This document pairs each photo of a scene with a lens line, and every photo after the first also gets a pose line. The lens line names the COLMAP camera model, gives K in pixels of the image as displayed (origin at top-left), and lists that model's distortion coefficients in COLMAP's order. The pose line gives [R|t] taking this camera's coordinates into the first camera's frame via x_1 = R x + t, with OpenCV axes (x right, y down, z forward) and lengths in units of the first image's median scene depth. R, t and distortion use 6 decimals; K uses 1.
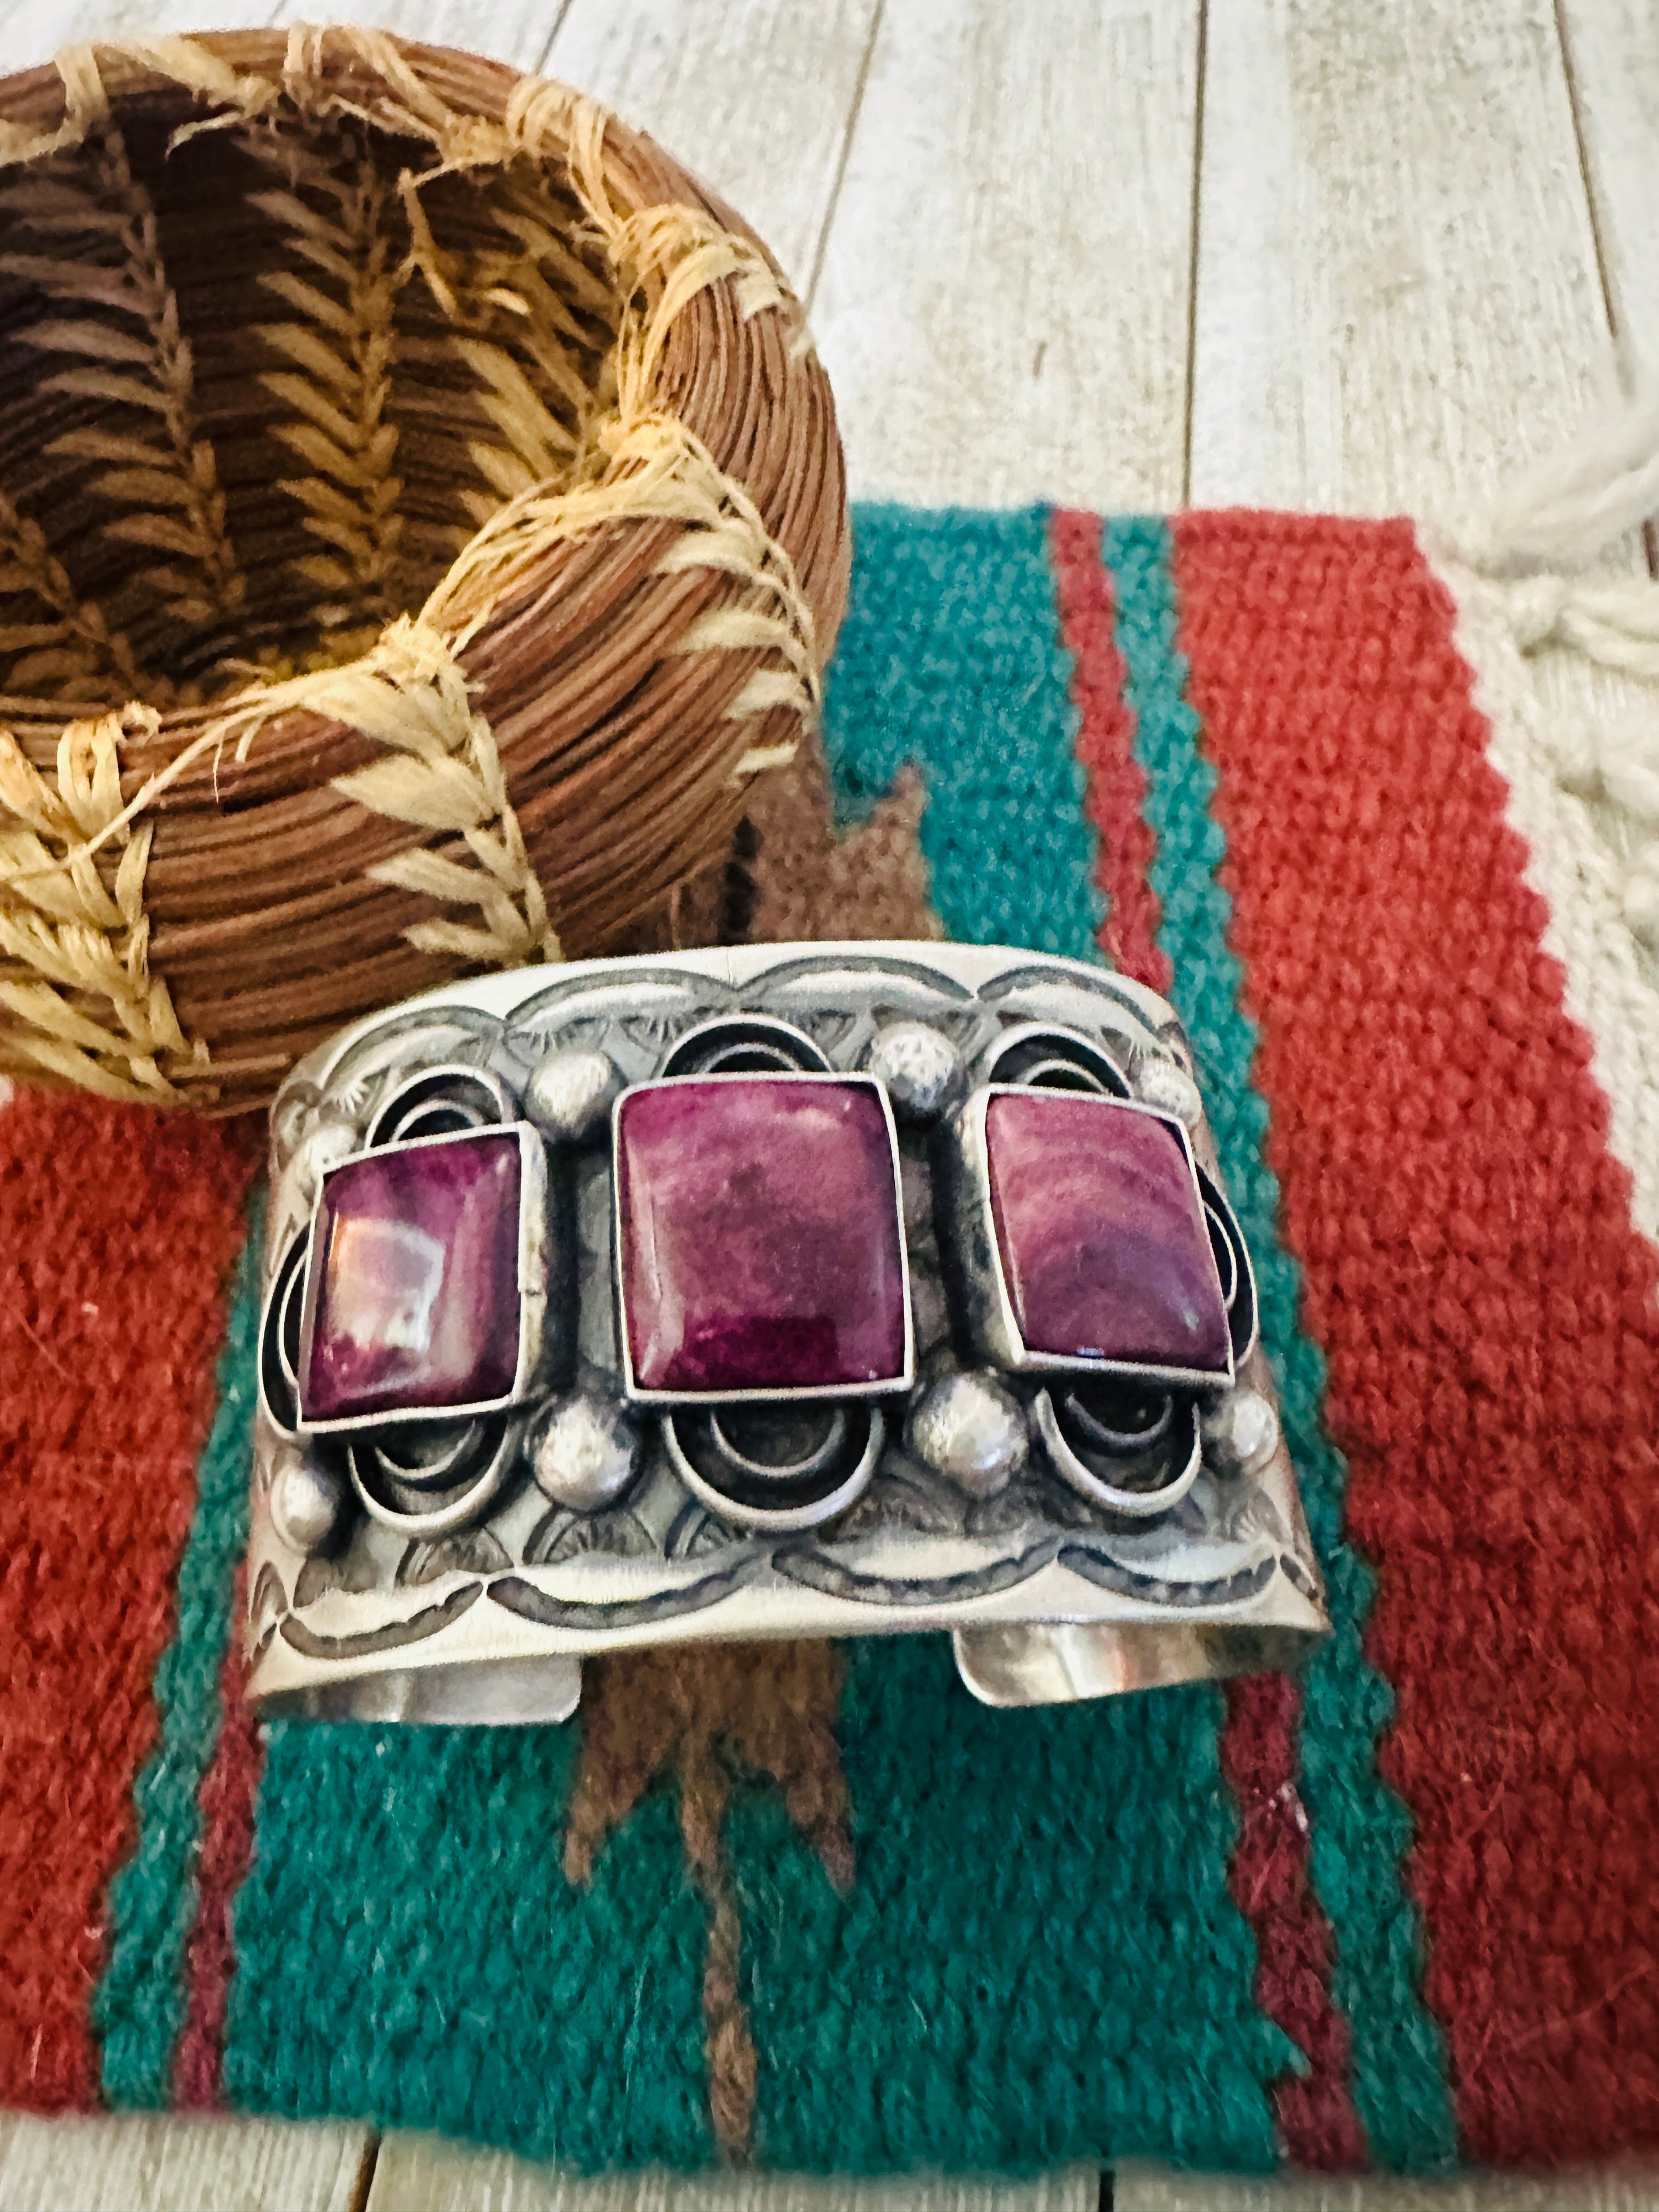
lens RADIAL K [[1581.8, 0, 828.2], [0, 1581.8, 1068.2], [0, 0, 1]] dist [-0.013810, 0.008735]
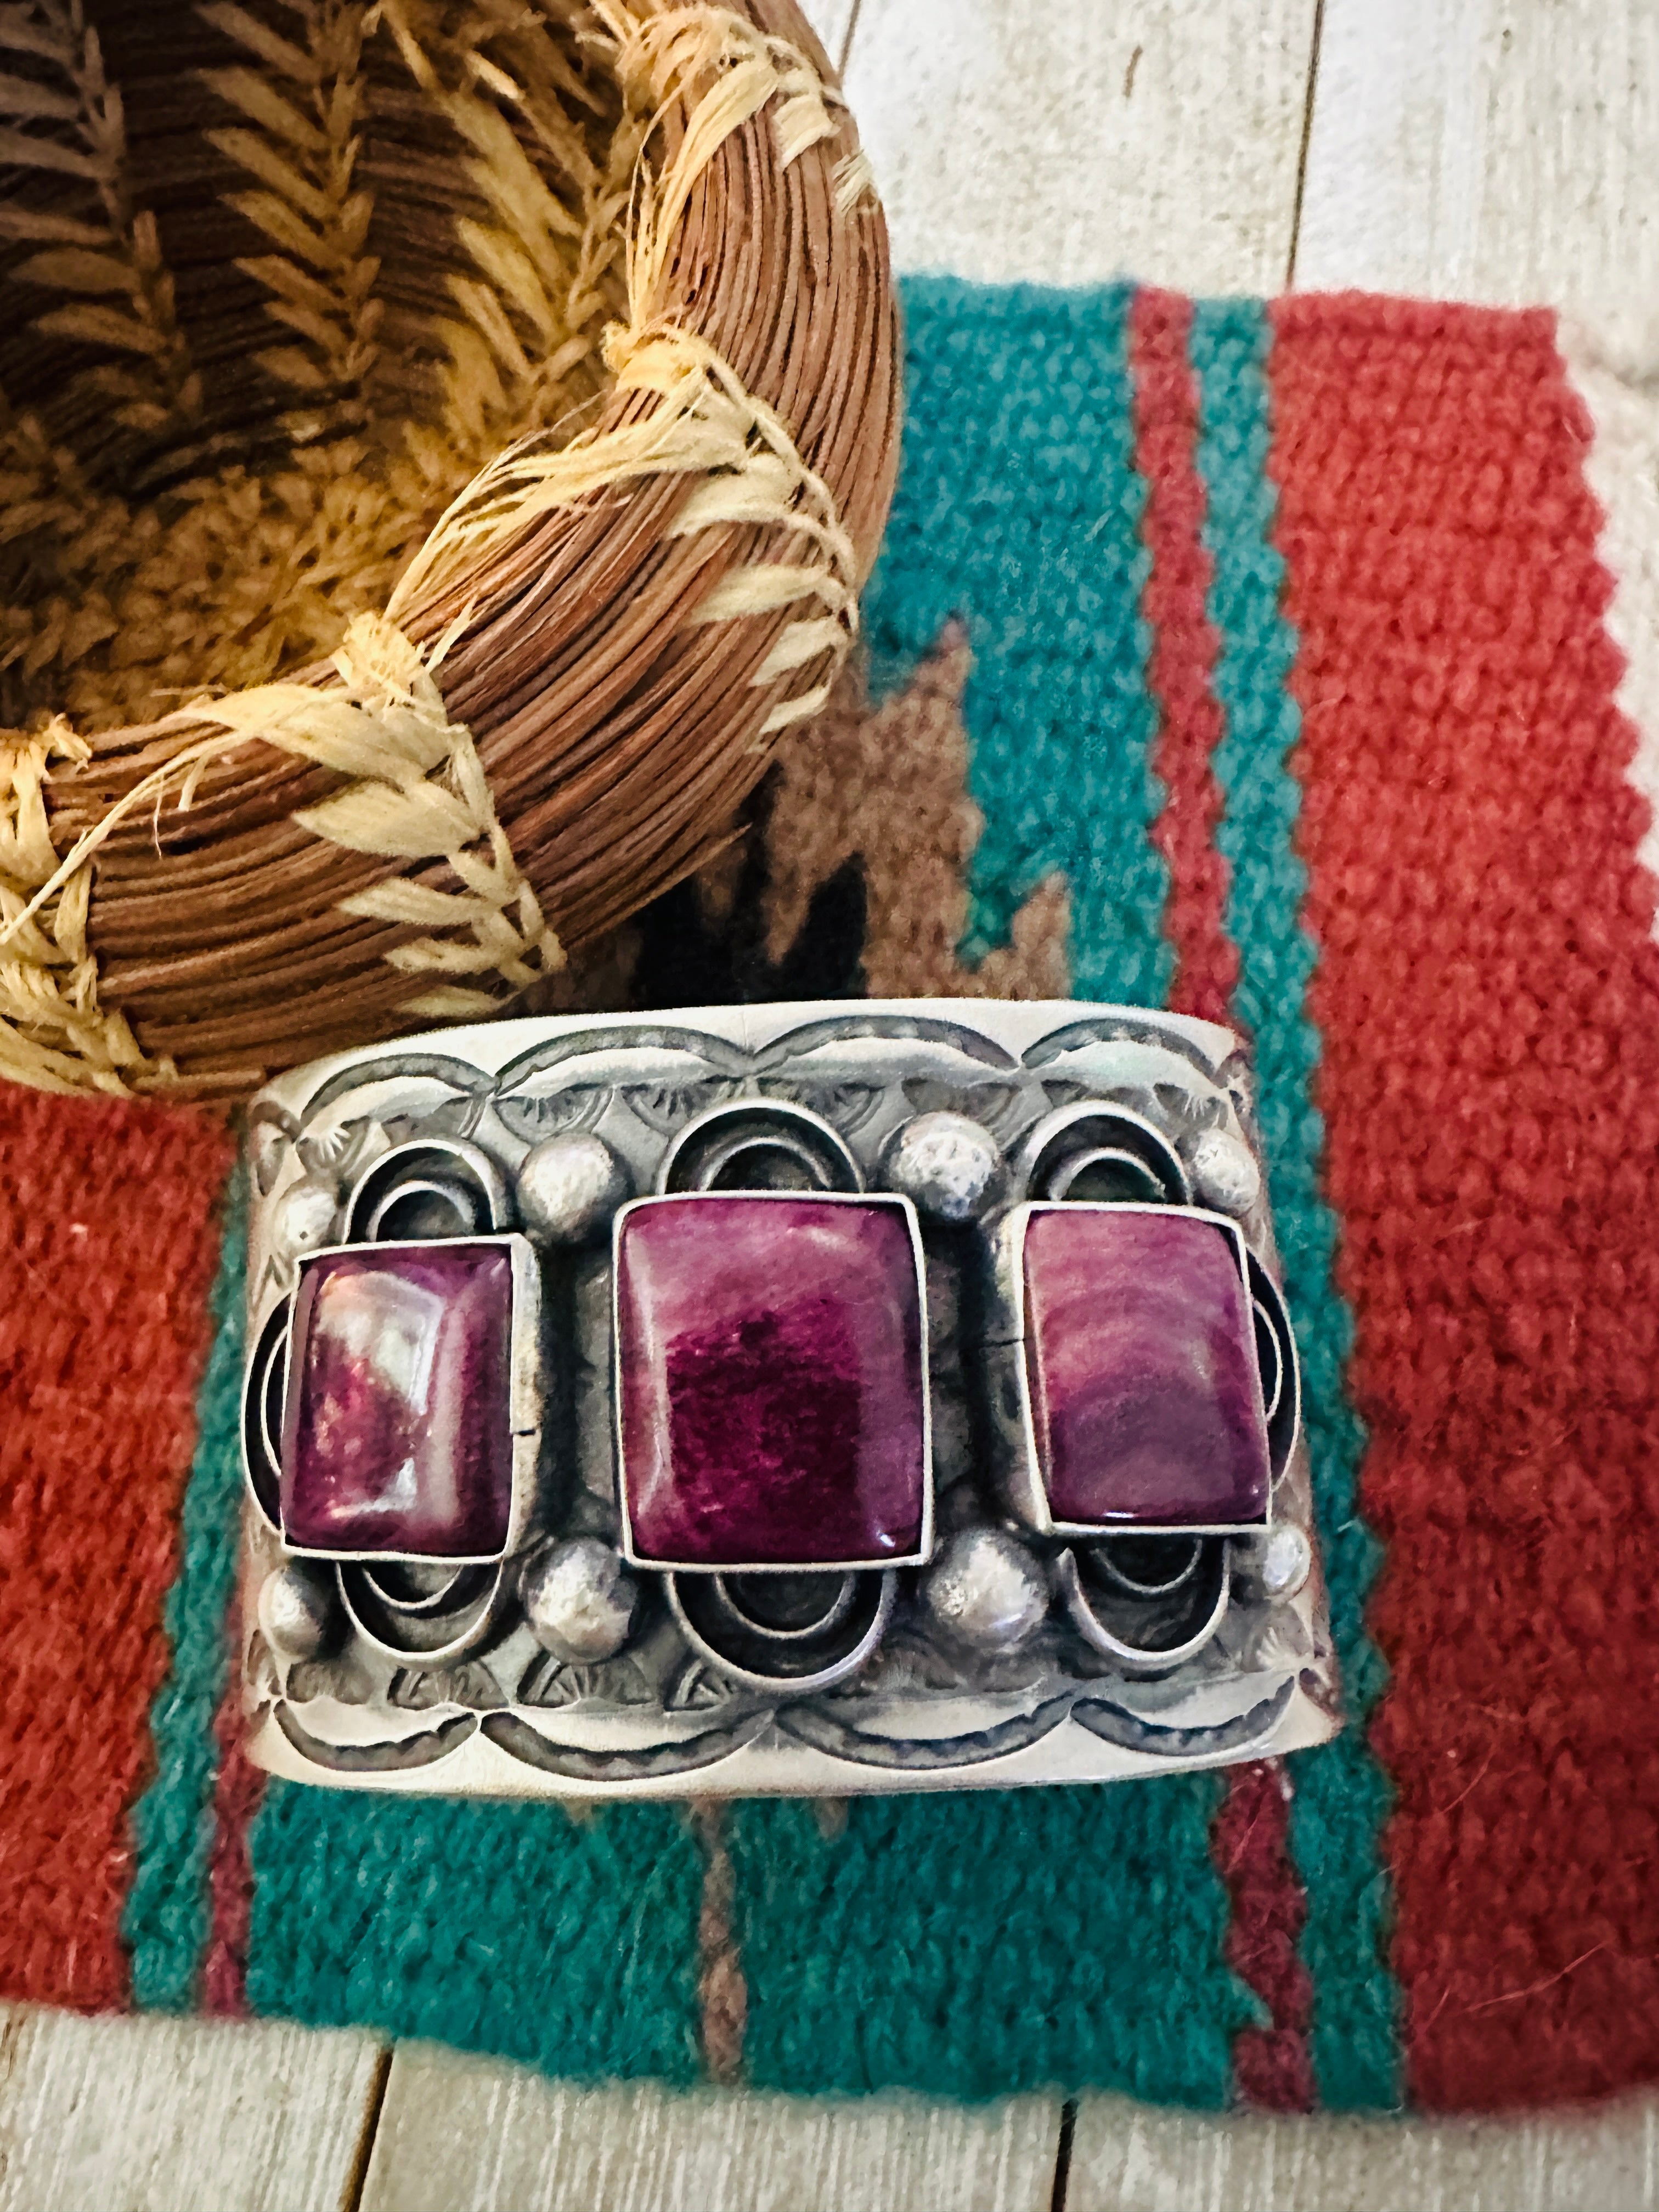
lens RADIAL K [[1588.9, 0, 812.7], [0, 1588.9, 1112.5], [0, 0, 1]] dist [-0.016587, 0.010731]
pose [[0.999224, 0.036726, -0.014213, -0.008536], [-0.032581, 0.973701, 0.225488, -0.184954], [0.022120, -0.224850, 0.974142, 0.097915]]
